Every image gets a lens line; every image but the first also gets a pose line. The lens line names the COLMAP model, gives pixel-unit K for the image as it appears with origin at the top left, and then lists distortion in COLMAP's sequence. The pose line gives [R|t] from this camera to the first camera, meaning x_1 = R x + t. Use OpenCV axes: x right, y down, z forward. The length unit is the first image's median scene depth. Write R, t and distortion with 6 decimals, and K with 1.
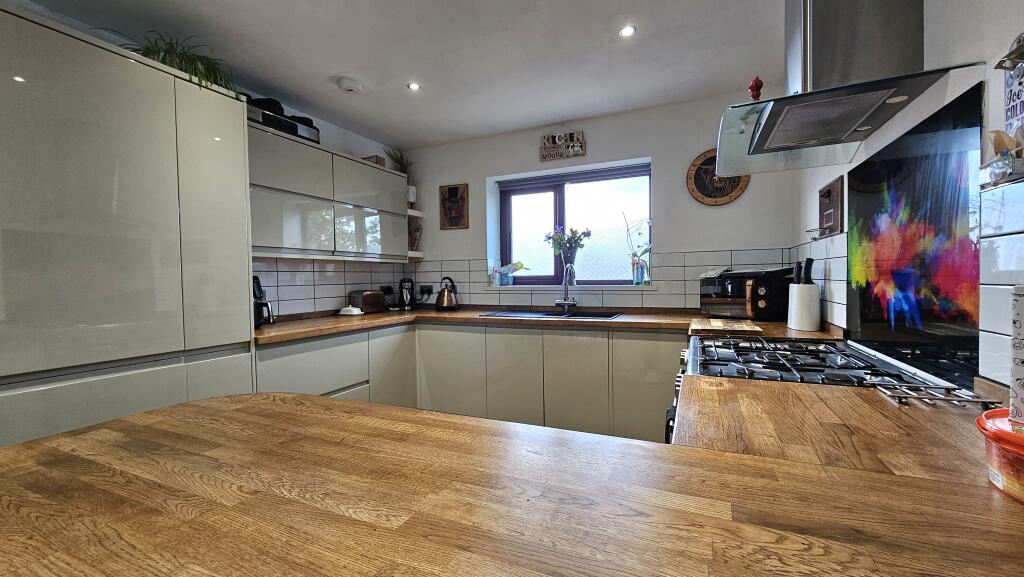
lens RADIAL K [[414.8, 0, 512.0], [0, 414.8, 288.5], [0, 0, 1]] dist [0.000133, 0.000013]
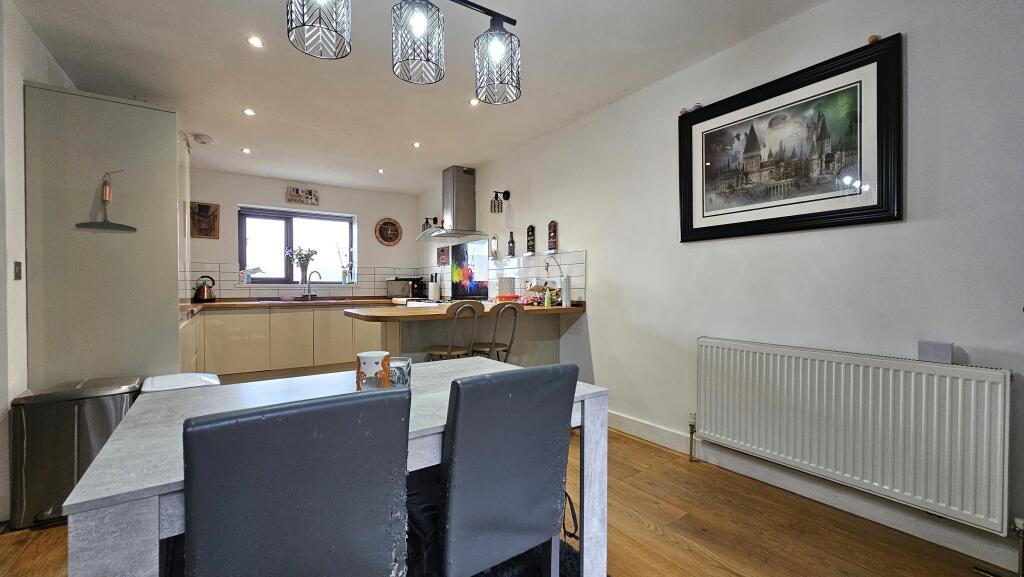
lens RADIAL K [[400.0, 0, 512.0], [0, 400.0, 288.5], [0, 0, 1]] dist [-0.000054, -0.000003]
pose [[0.496954, 0.008978, 0.867731, -0.811278], [0.018368, 0.999614, -0.020862, 0.057446], [-0.867583, 0.026306, 0.496597, -0.451682]]
